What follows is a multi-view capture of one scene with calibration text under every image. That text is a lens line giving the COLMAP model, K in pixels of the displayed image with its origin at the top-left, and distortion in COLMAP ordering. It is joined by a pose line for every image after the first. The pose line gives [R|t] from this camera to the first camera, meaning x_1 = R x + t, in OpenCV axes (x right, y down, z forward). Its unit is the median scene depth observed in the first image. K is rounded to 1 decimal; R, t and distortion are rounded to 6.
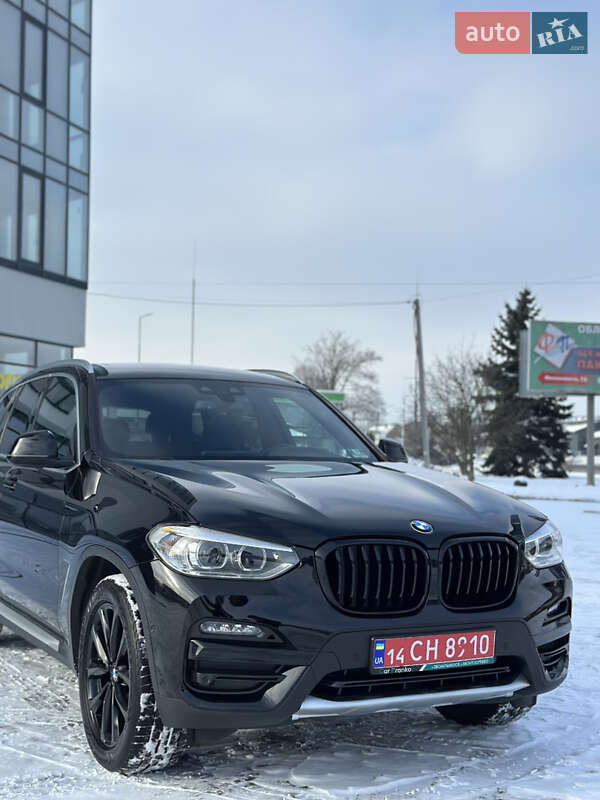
lens RADIAL K [[1093.0, 0, 311.8], [0, 1093.0, 401.9], [0, 0, 1]] dist [0.174765, -0.352474]
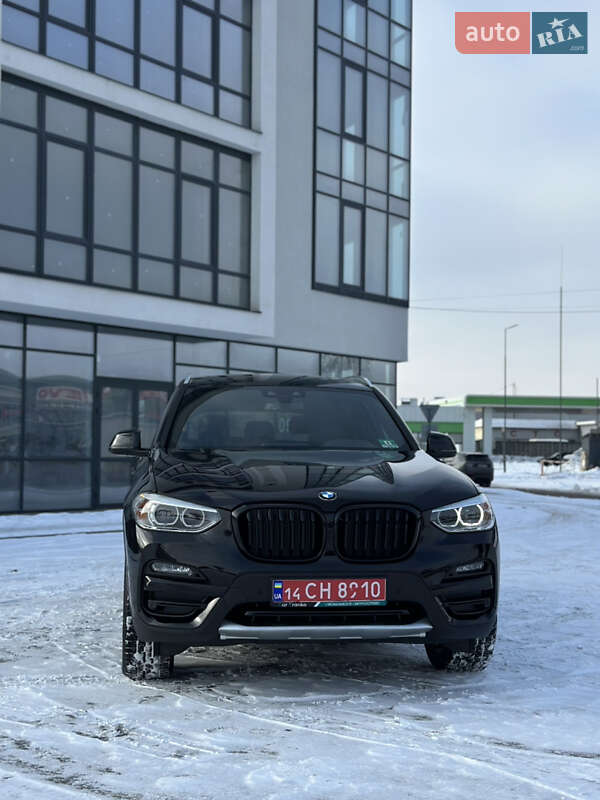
lens RADIAL K [[1093.0, 0, 311.8], [0, 1093.0, 401.9], [0, 0, 1]] dist [0.174765, -0.352474]
pose [[0.936376, -0.026920, -0.349965, 0.485686], [0.023016, 0.999618, -0.015311, 0.022713], [0.350243, 0.006282, 0.936638, -0.174930]]
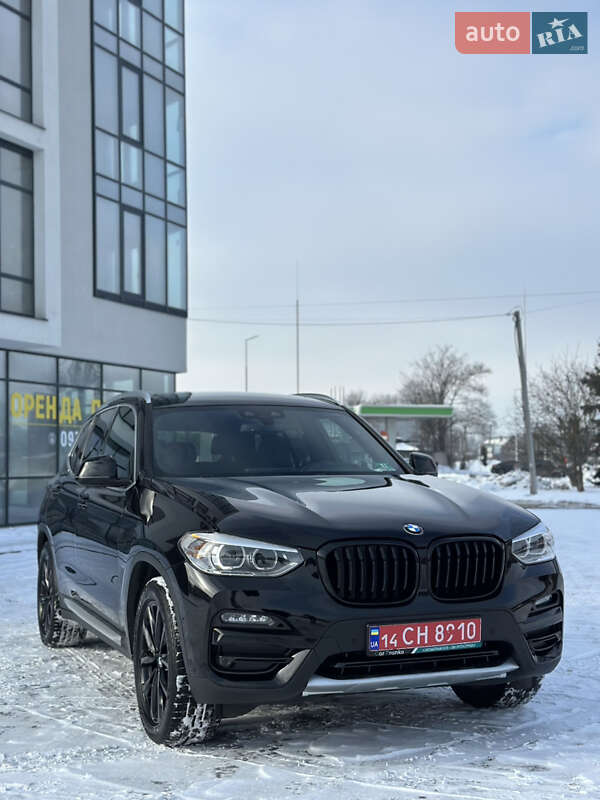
lens RADIAL K [[1093.0, 0, 311.8], [0, 1093.0, 401.9], [0, 0, 1]] dist [0.174765, -0.352474]
pose [[0.994218, -0.034215, -0.101779, 0.106643], [0.032668, 0.999325, -0.016826, -0.003392], [0.102286, 0.013404, 0.994665, -0.145646]]
